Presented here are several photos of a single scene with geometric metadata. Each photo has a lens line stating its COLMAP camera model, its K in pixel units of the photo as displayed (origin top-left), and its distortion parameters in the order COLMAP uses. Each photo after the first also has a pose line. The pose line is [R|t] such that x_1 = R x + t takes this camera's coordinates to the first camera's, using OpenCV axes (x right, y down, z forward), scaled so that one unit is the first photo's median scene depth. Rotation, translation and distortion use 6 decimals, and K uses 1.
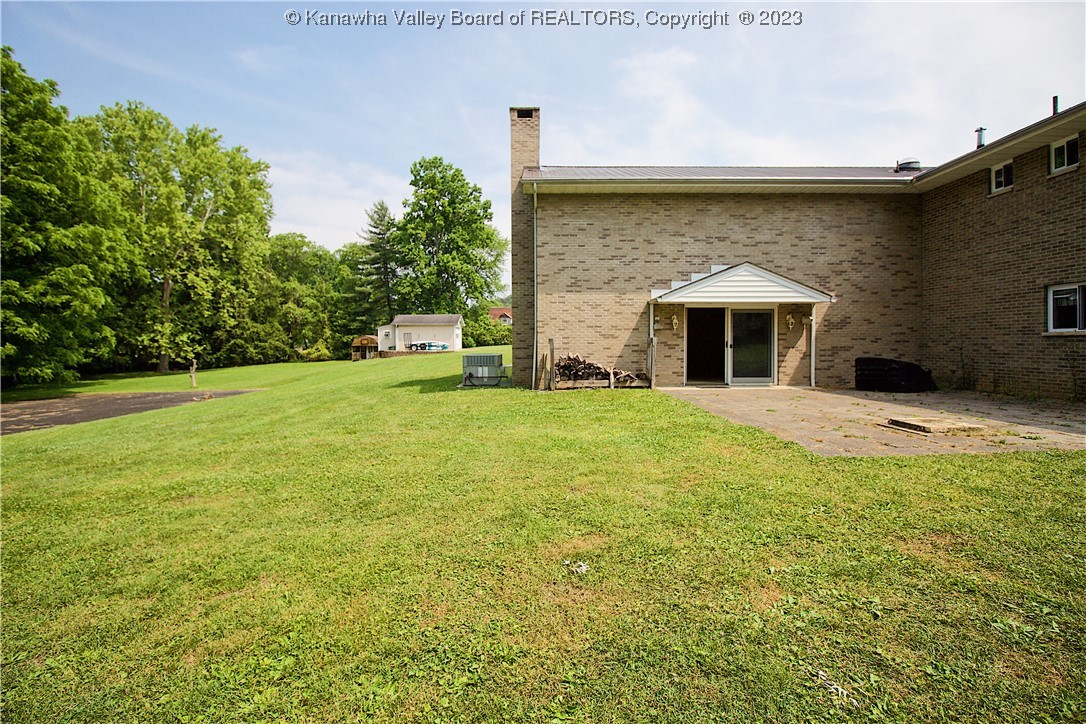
lens RADIAL K [[499.9, 0, 539.4], [0, 499.9, 348.1], [0, 0, 1]] dist [-0.000397, -0.013480]
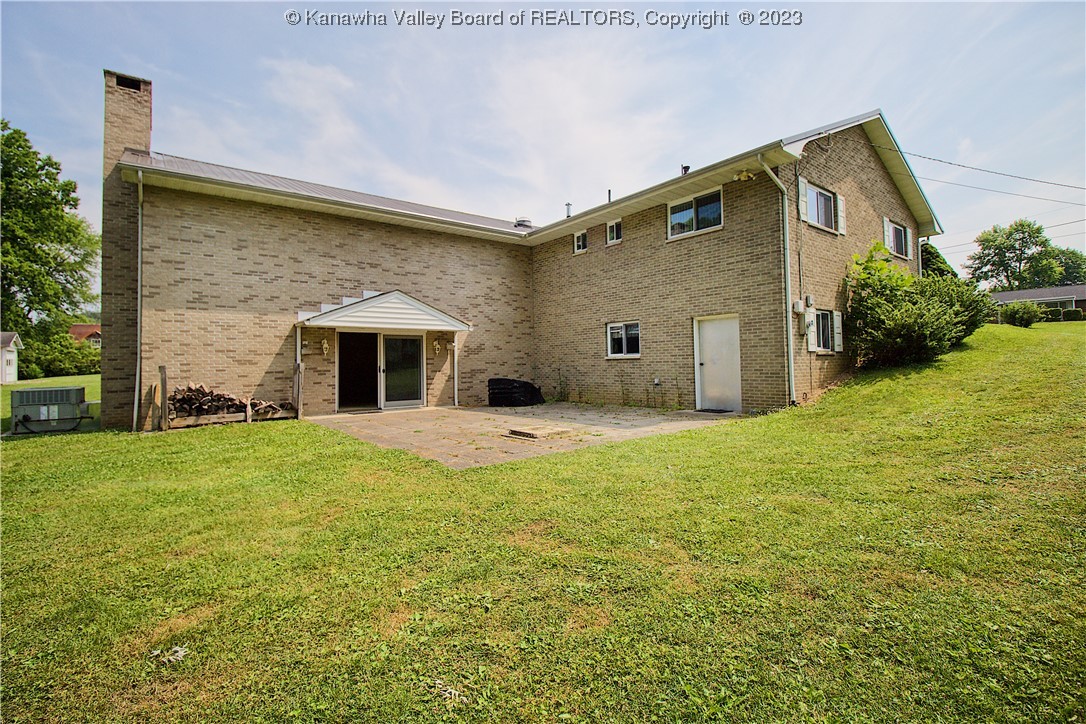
lens RADIAL K [[499.9, 0, 539.4], [0, 499.9, 348.1], [0, 0, 1]] dist [-0.000397, -0.013480]
pose [[0.791640, 0.009191, 0.610919, 0.014257], [0.020717, 0.998908, -0.041873, -0.001268], [-0.610637, 0.045805, 0.790585, -0.000814]]
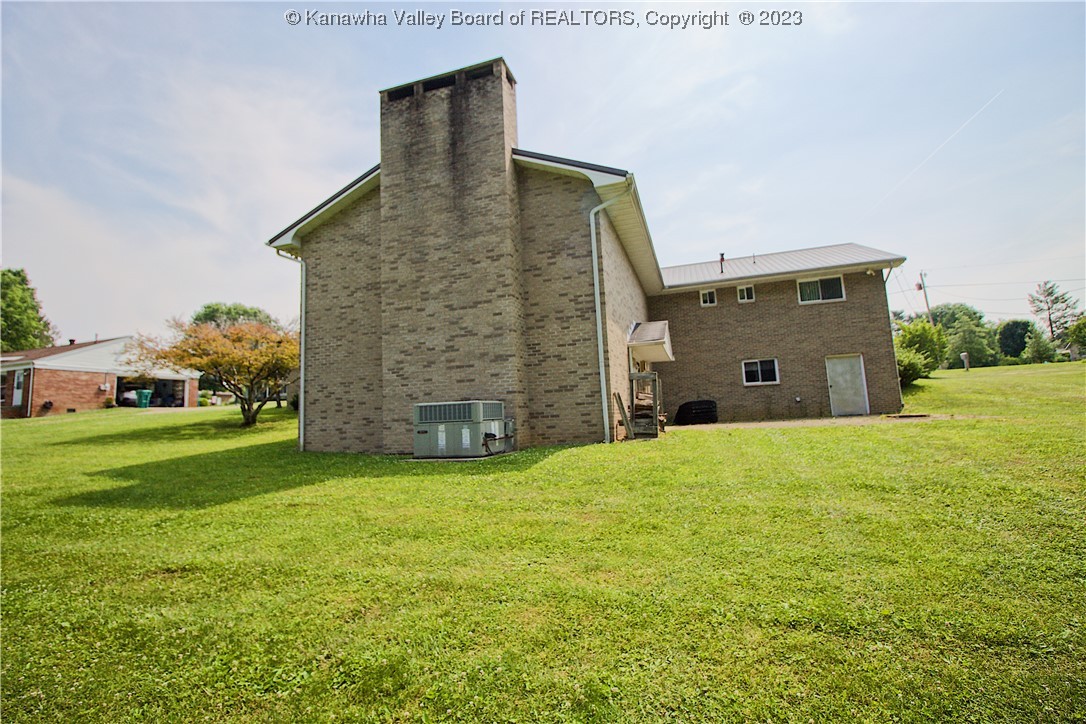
lens RADIAL K [[499.9, 0, 539.4], [0, 499.9, 348.1], [0, 0, 1]] dist [-0.000397, -0.013480]
pose [[0.311708, 0.118060, 0.942815, -0.877467], [0.054946, 0.988351, -0.141928, 0.049854], [-0.948588, 0.096044, 0.301590, 1.002983]]
